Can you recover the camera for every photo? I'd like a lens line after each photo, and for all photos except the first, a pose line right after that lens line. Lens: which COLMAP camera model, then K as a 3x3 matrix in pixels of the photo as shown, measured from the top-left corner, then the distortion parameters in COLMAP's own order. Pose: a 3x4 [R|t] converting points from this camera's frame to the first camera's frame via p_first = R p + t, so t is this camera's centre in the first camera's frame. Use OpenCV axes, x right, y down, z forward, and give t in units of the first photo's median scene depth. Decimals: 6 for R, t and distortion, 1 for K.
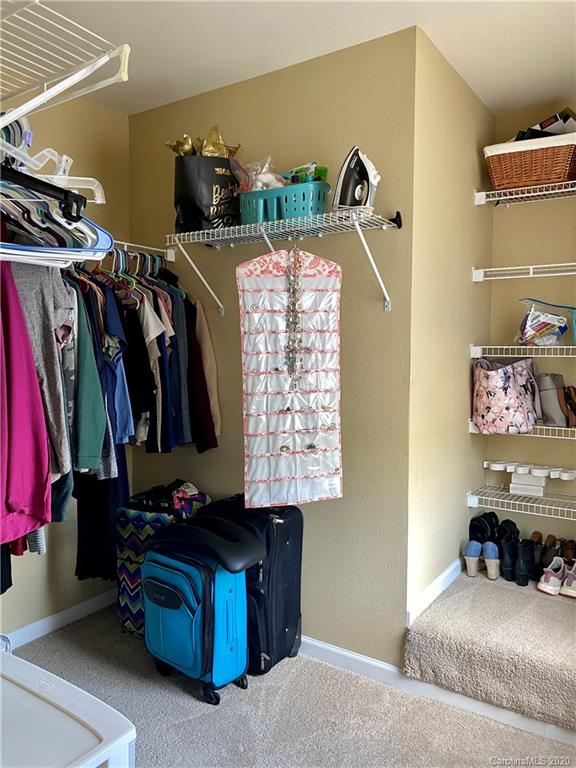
lens RADIAL K [[582.4, 0, 289.5], [0, 582.4, 383.2], [0, 0, 1]] dist [0.010388, 0.010540]
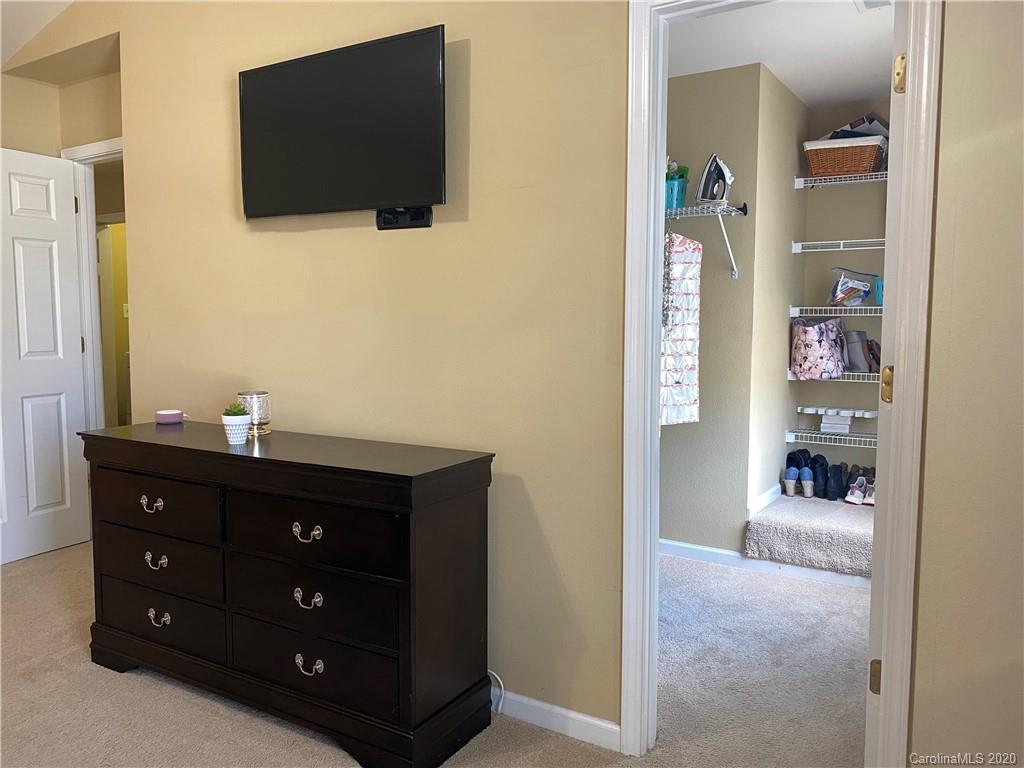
lens RADIAL K [[776.6, 0, 509.6], [0, 776.6, 383.2], [0, 0, 1]] dist [0.010388, 0.010540]
pose [[0.999801, -0.000699, 0.019938, -0.331601], [0.000277, 0.999776, 0.021157, 0.065272], [-0.019948, -0.021147, 0.999577, -0.656056]]
